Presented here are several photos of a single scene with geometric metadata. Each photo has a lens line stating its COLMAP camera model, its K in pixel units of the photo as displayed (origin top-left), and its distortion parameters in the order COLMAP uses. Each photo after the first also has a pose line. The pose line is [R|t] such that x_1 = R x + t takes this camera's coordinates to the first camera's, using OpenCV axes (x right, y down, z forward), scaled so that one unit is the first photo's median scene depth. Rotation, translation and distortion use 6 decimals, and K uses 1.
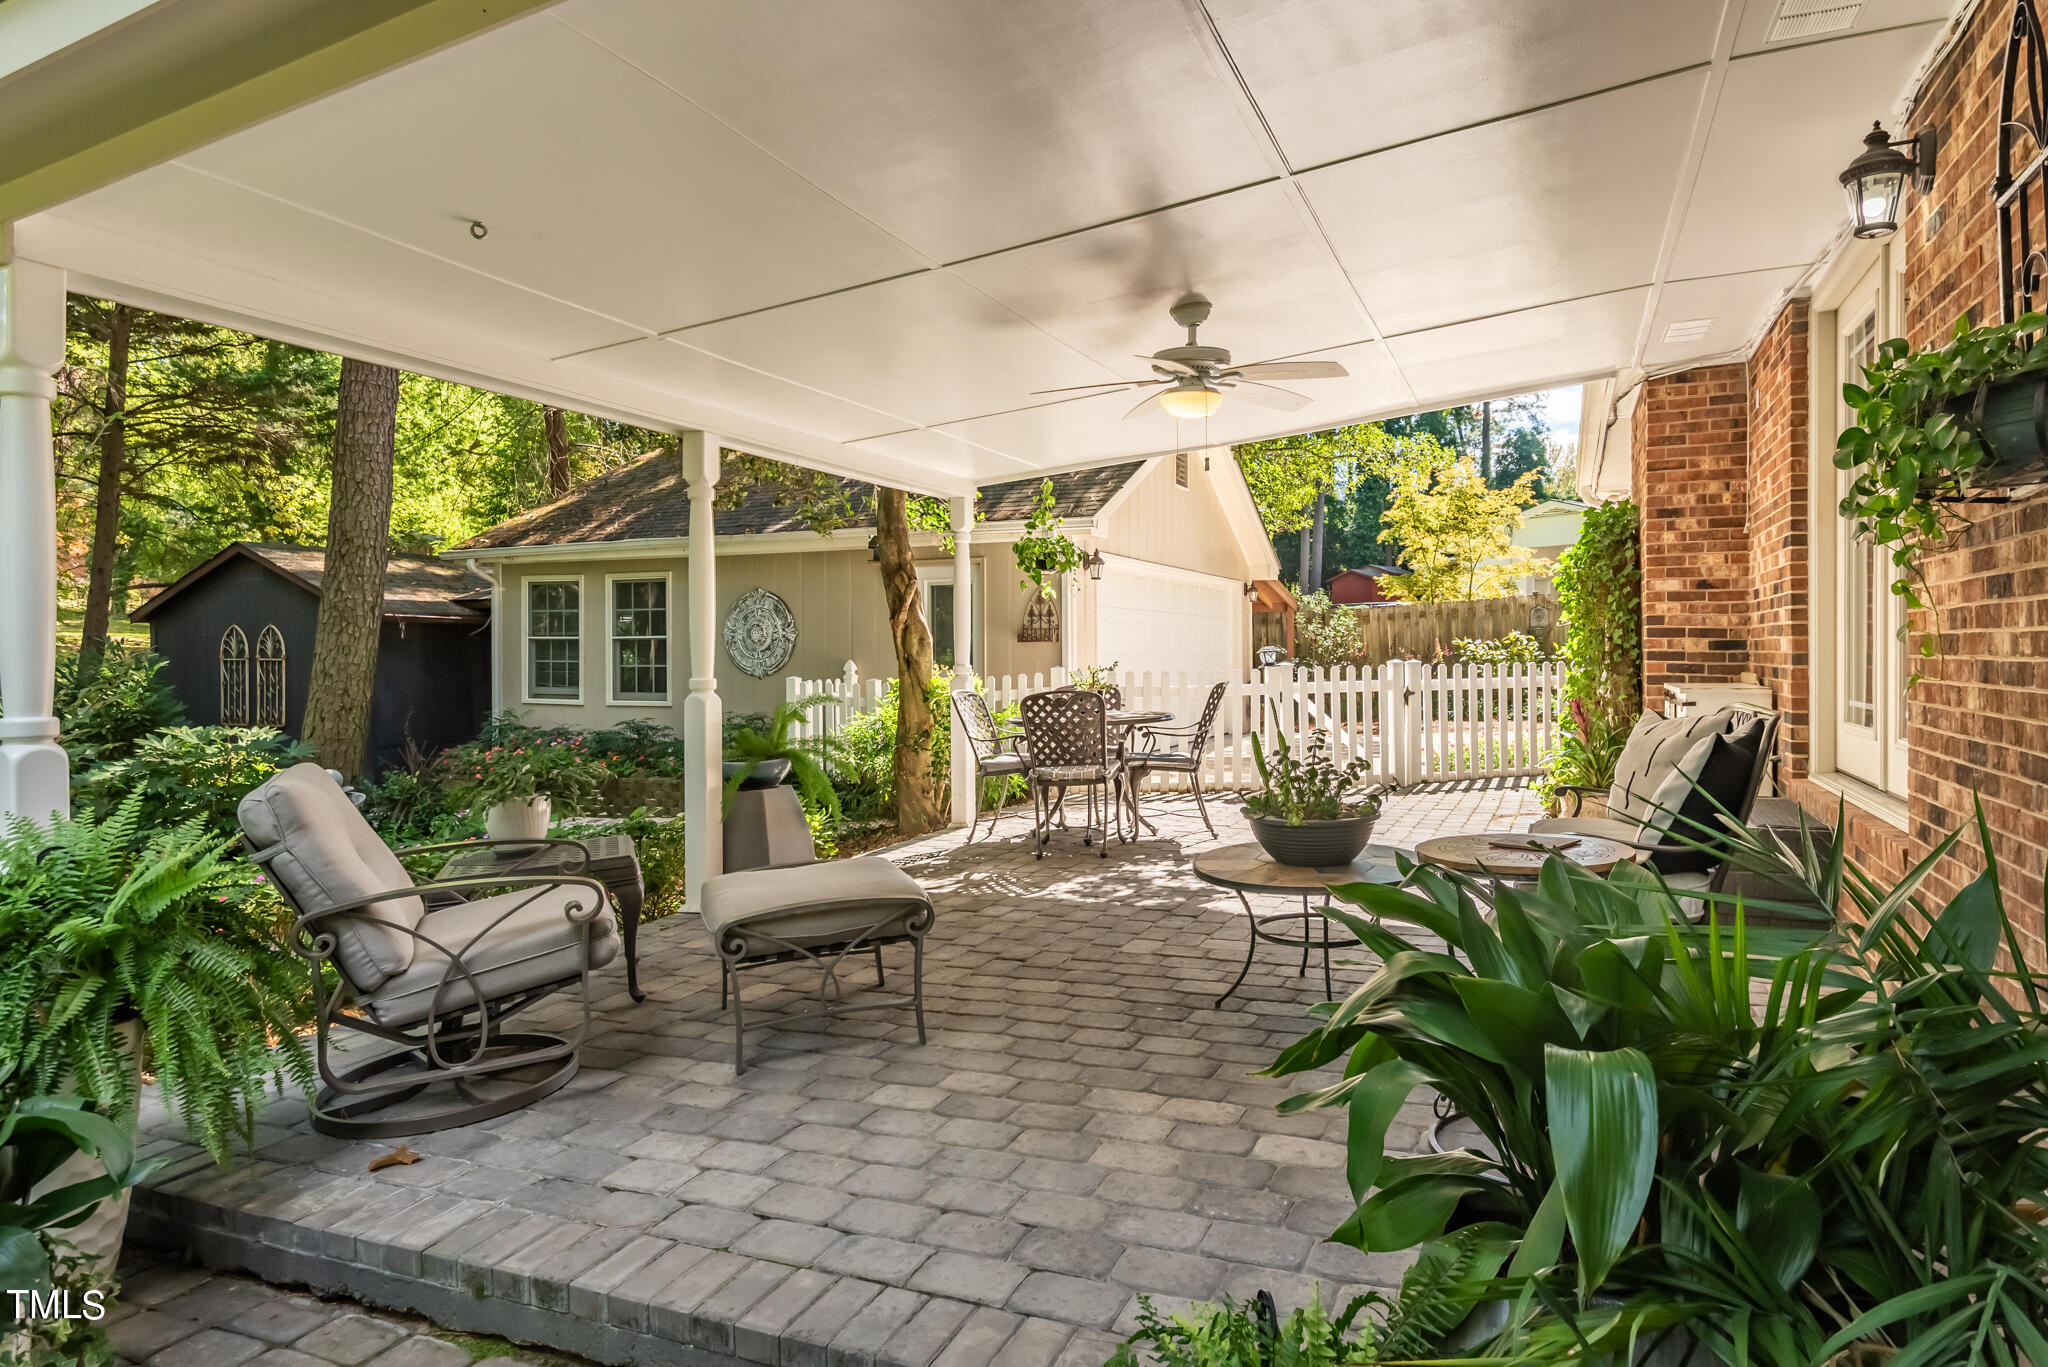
lens RADIAL K [[1200.9, 0, 1103.4], [0, 1200.9, 663.9], [0, 0, 1]] dist [-0.000519, -0.001721]
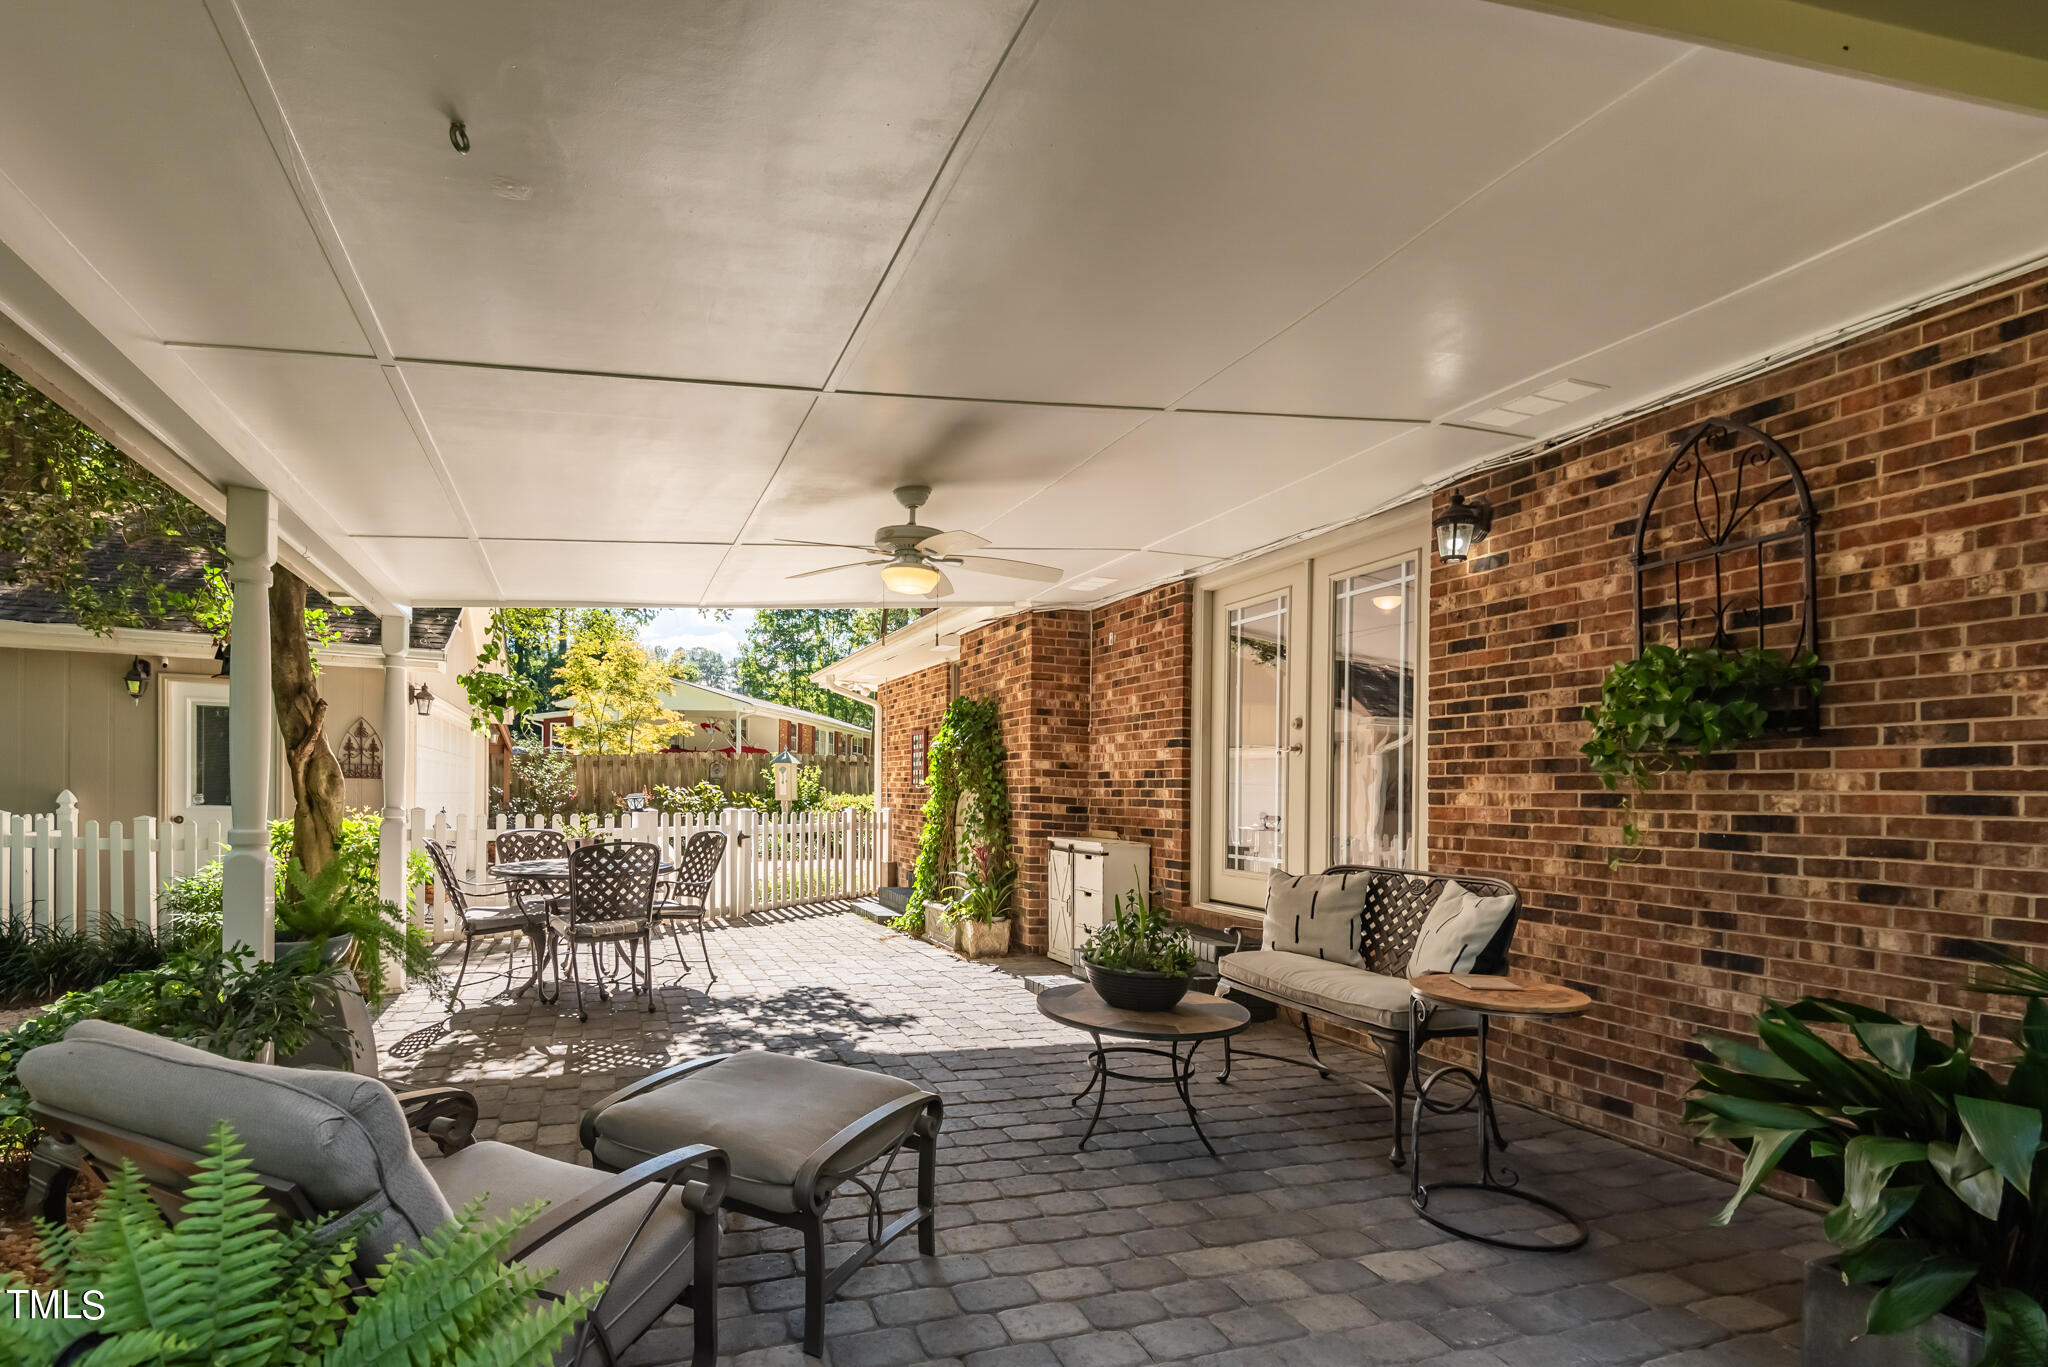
lens RADIAL K [[965.2, 0, 941.0], [0, 965.2, 808.4], [0, 0, 1]] dist [0.012546, -0.000586]
pose [[0.757920, 0.022954, 0.651944, -0.333414], [-0.028288, 0.999597, -0.002309, -0.010061], [-0.651734, -0.016692, 0.758264, 0.241262]]
